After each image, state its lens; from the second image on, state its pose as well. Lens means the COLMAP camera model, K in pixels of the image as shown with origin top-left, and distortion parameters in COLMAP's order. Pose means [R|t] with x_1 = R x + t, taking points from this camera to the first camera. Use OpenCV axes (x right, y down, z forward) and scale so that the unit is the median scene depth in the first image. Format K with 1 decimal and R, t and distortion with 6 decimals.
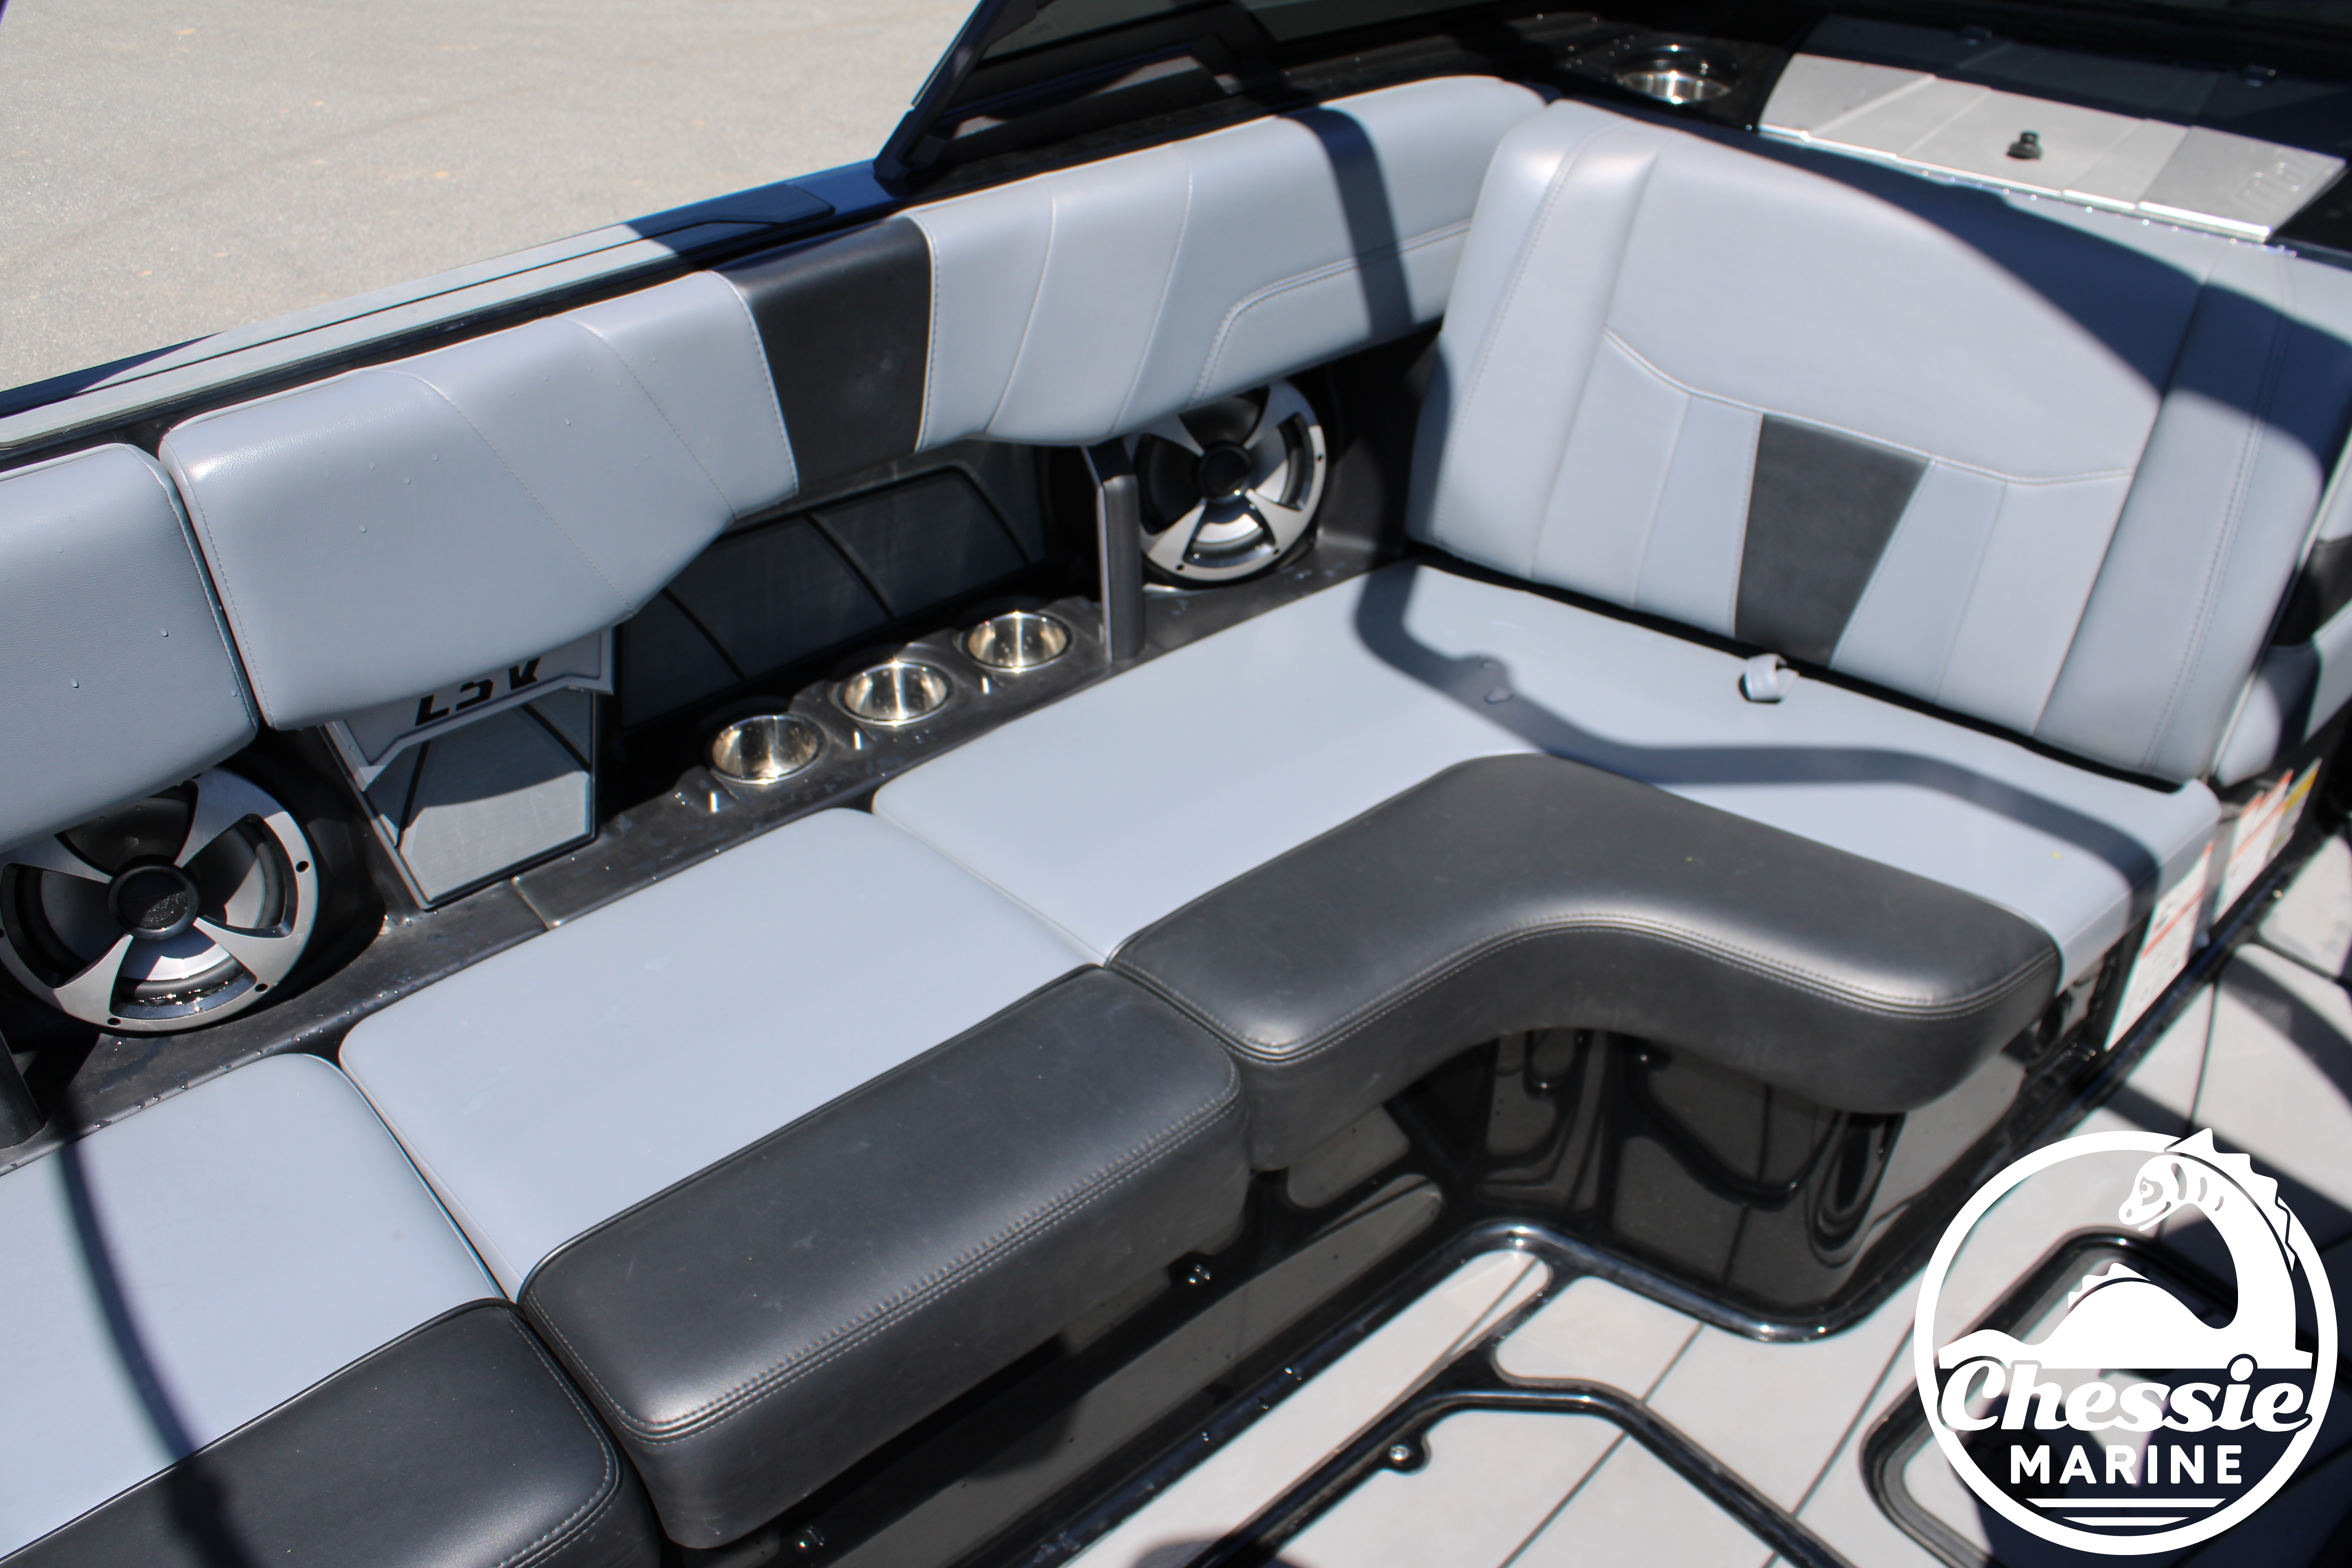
lens RADIAL K [[2008.7, 0, 1229.7], [0, 2008.7, 786.1], [0, 0, 1]] dist [-0.151246, 0.139918]
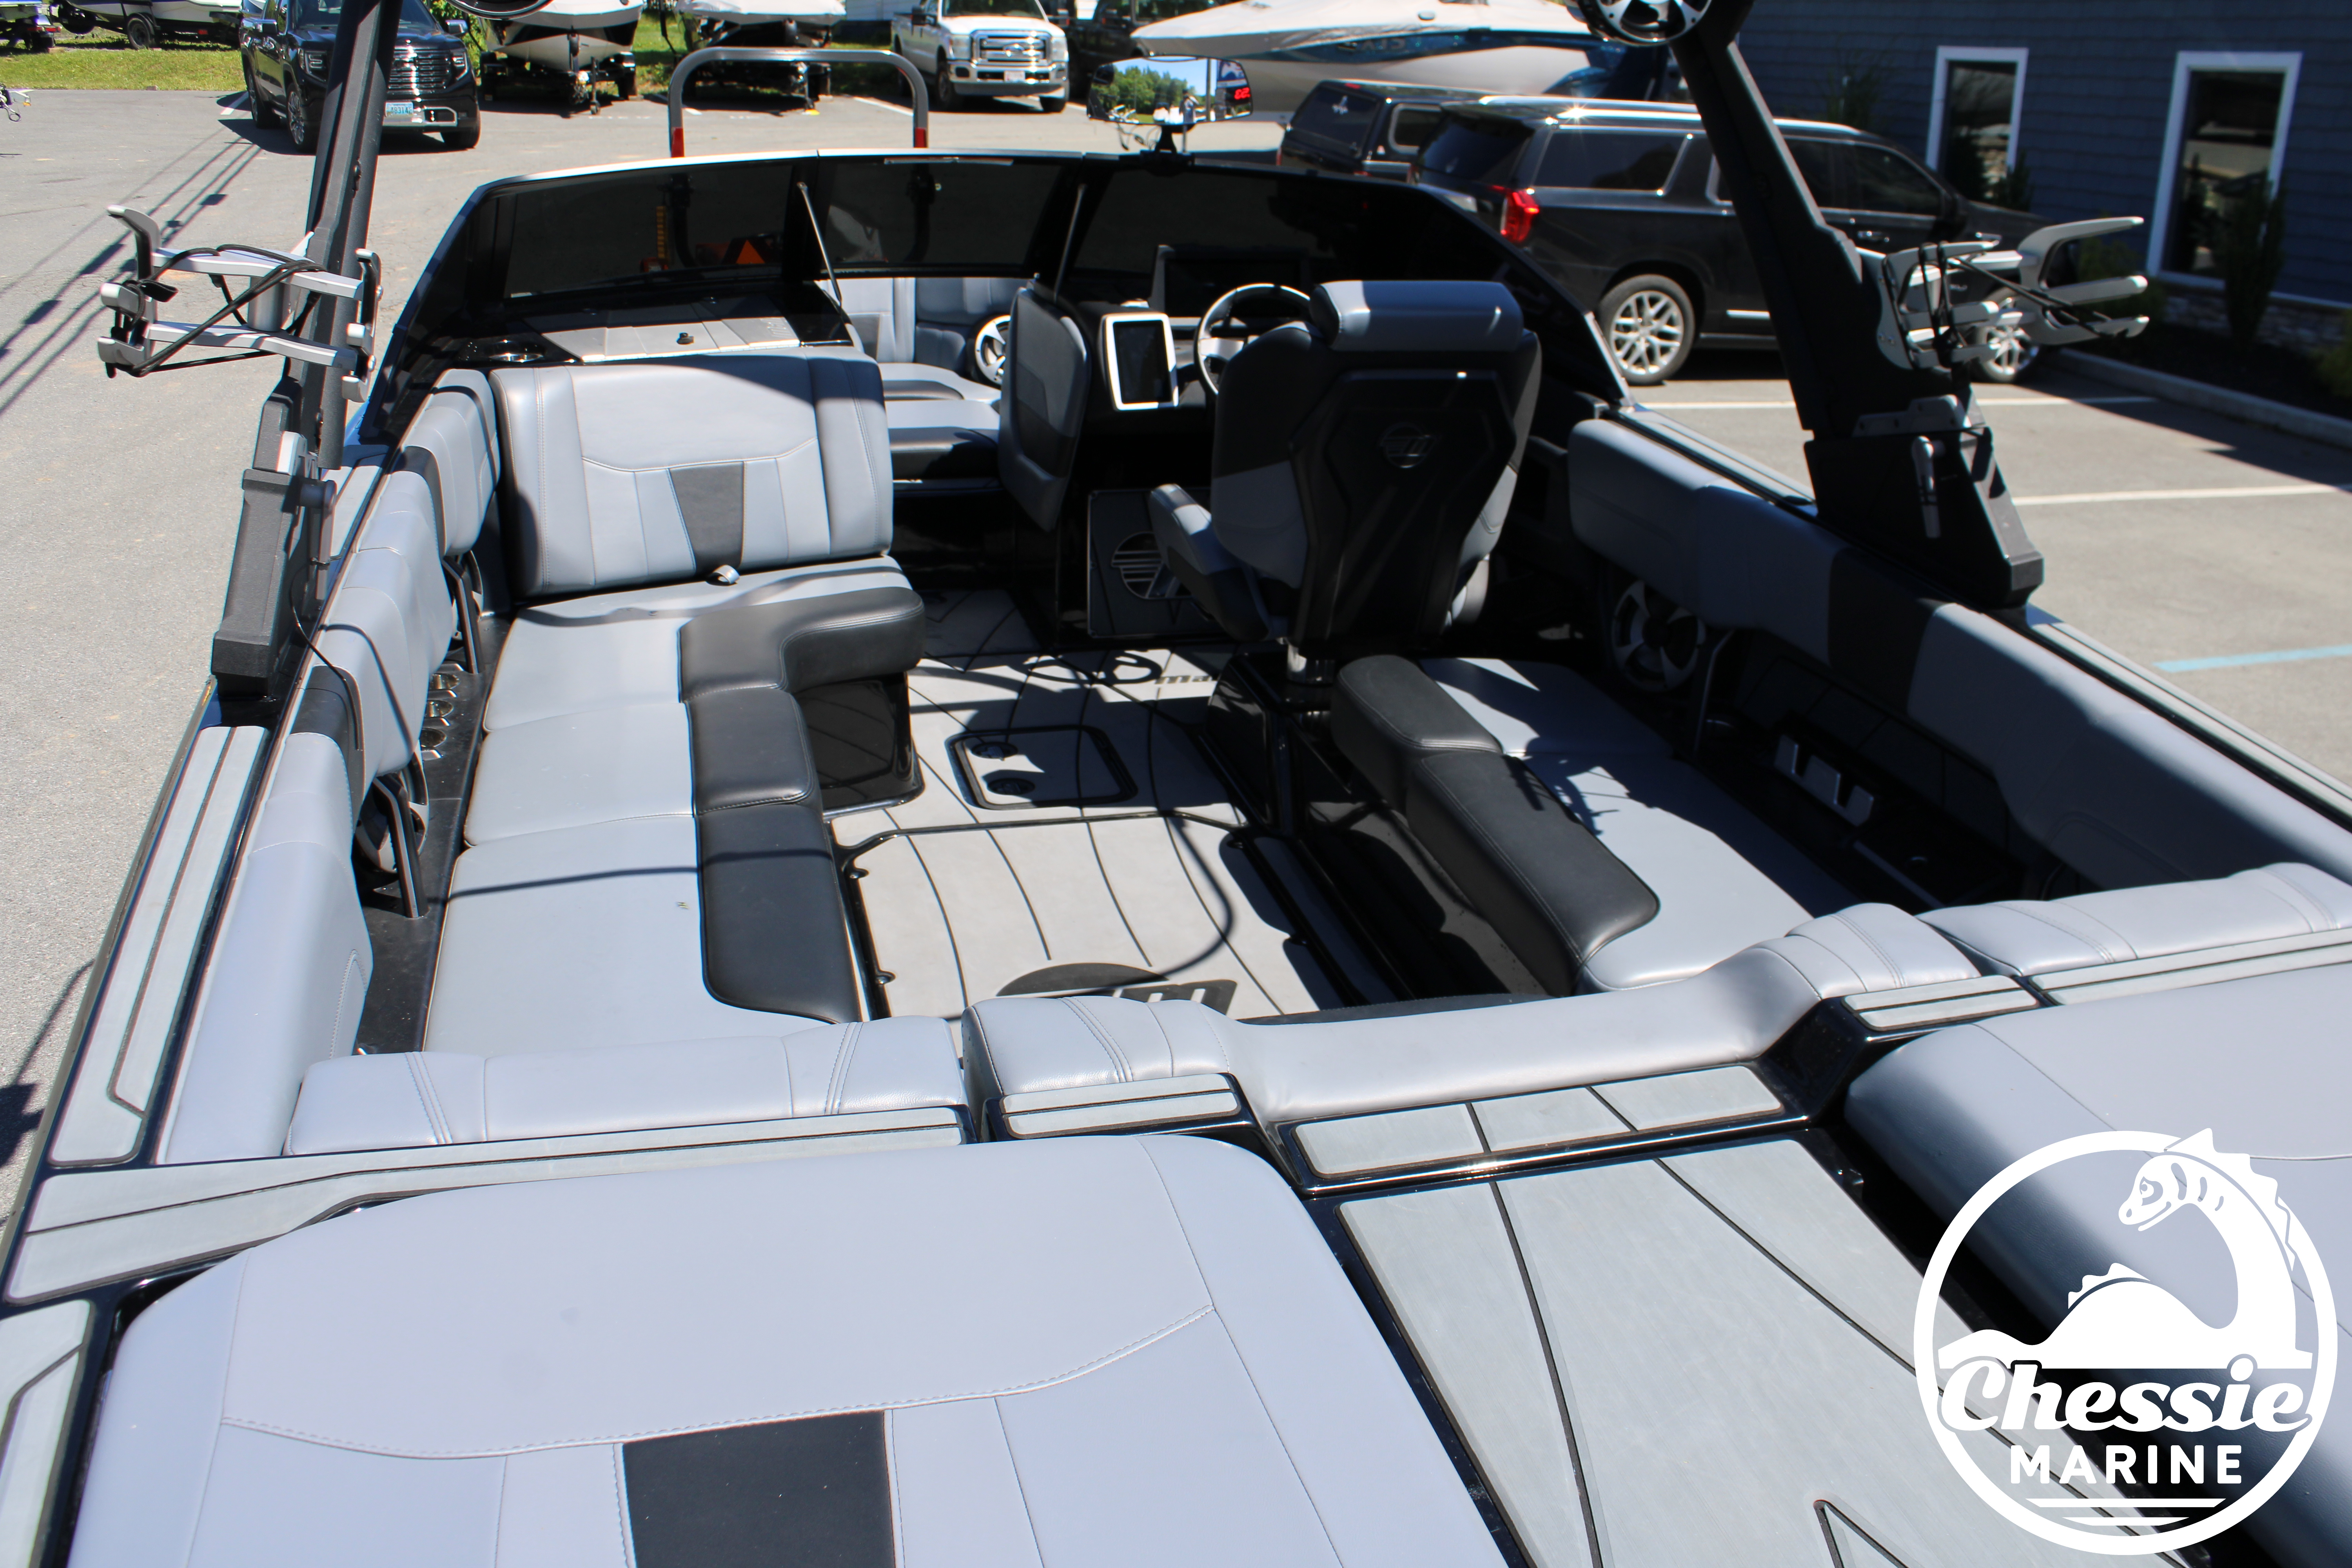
lens RADIAL K [[2008.7, 0, 1226.3], [0, 2008.7, 781.7], [0, 0, 1]] dist [-0.151246, 0.139918]
pose [[0.449276, -0.345317, 0.823959, -1.654616], [0.494635, 0.864168, 0.092461, 0.257098], [-0.743967, 0.366018, 0.559056, -0.668400]]
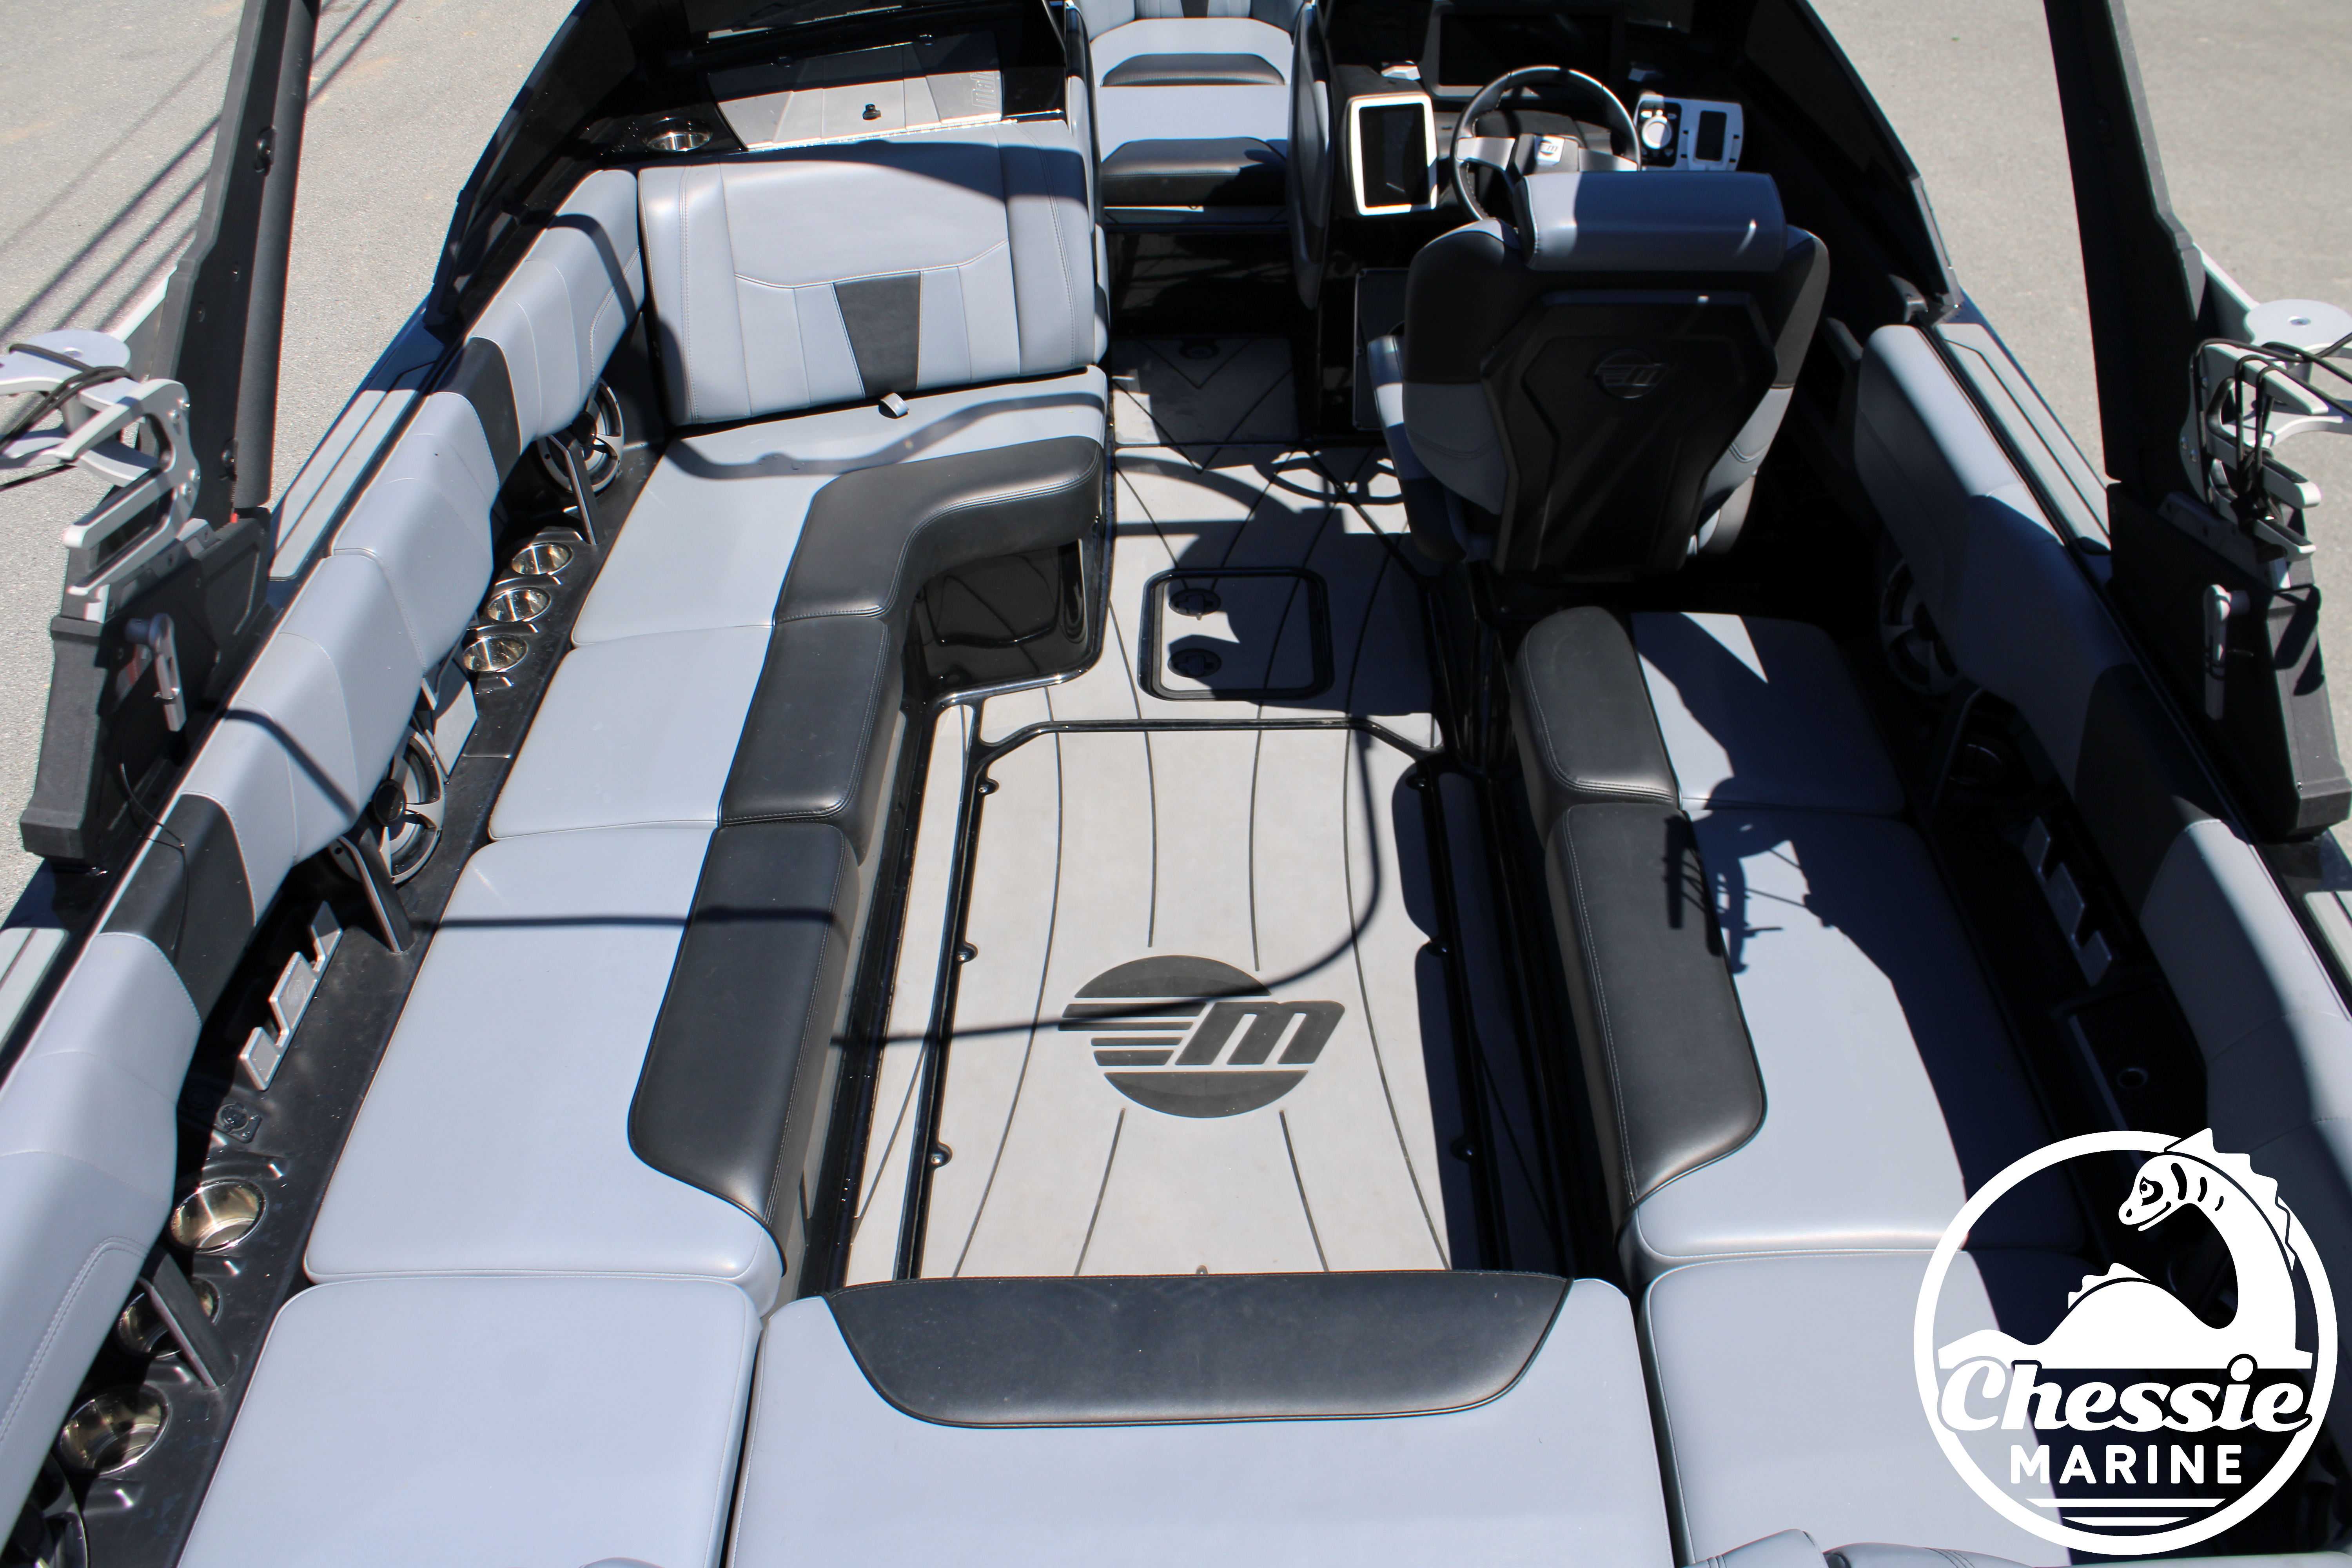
lens RADIAL K [[2008.7, 0, 1227.2], [0, 2008.7, 795.2], [0, 0, 1]] dist [-0.151246, 0.139918]
pose [[0.662947, -0.484383, 0.570854, -0.997714], [0.453276, 0.866549, 0.208887, 0.021435], [-0.595854, 0.120274, 0.794035, -0.861603]]
